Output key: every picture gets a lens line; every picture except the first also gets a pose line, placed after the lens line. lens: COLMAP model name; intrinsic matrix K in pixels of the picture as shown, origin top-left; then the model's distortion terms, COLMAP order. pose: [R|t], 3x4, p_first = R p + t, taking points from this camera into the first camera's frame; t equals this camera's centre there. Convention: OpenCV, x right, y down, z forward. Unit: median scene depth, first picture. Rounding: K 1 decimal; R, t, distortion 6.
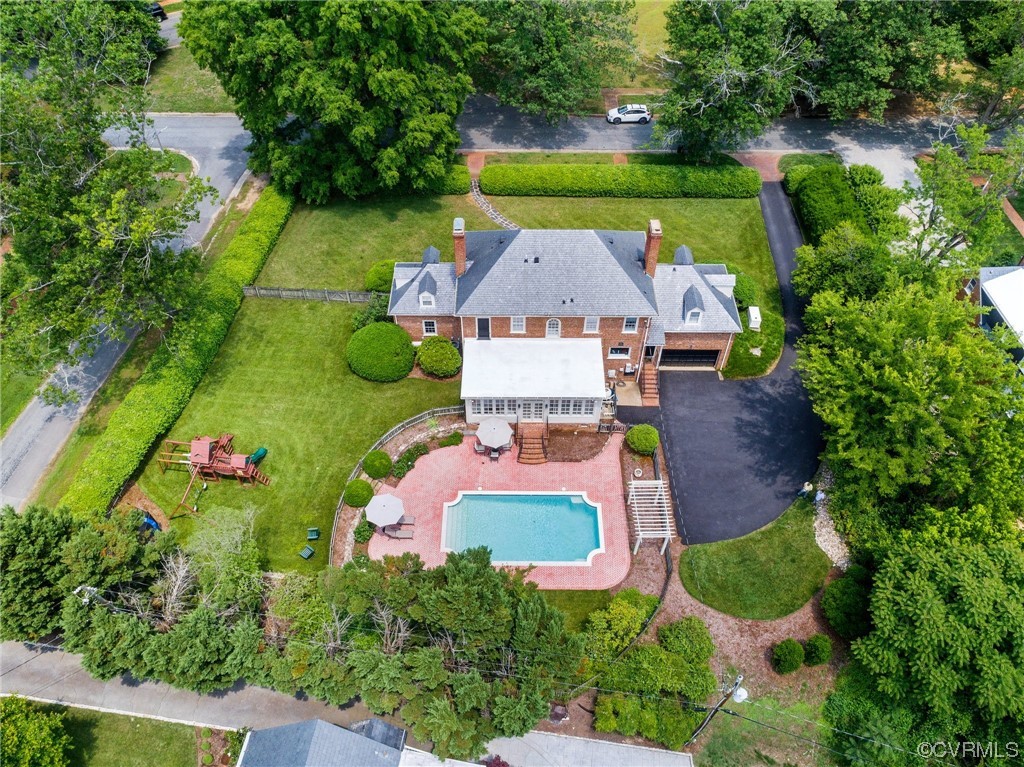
lens RADIAL K [[791.8, 0, 512.0], [0, 791.8, 383.5], [0, 0, 1]] dist [-0.006231, 0.000828]
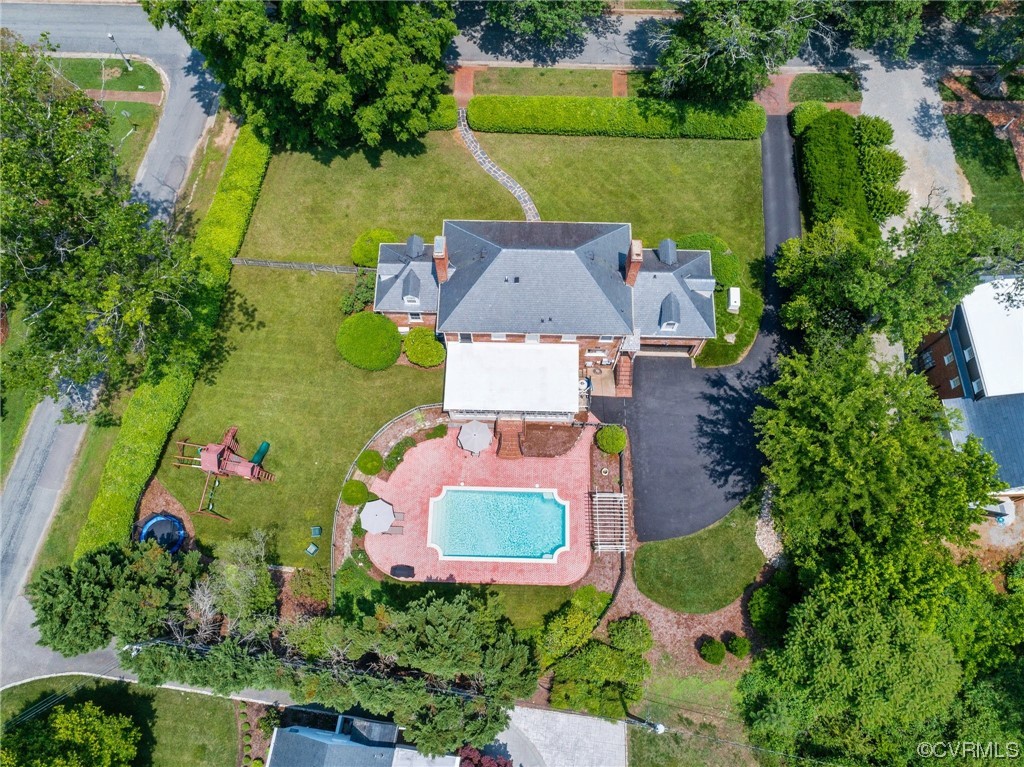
lens RADIAL K [[791.8, 0, 512.0], [0, 791.8, 383.5], [0, 0, 1]] dist [-0.006231, 0.000828]
pose [[0.999765, 0.019528, -0.009412, 0.035360], [-0.014903, 0.934469, 0.355734, -0.374663], [0.015742, -0.355510, 0.934540, 0.005486]]
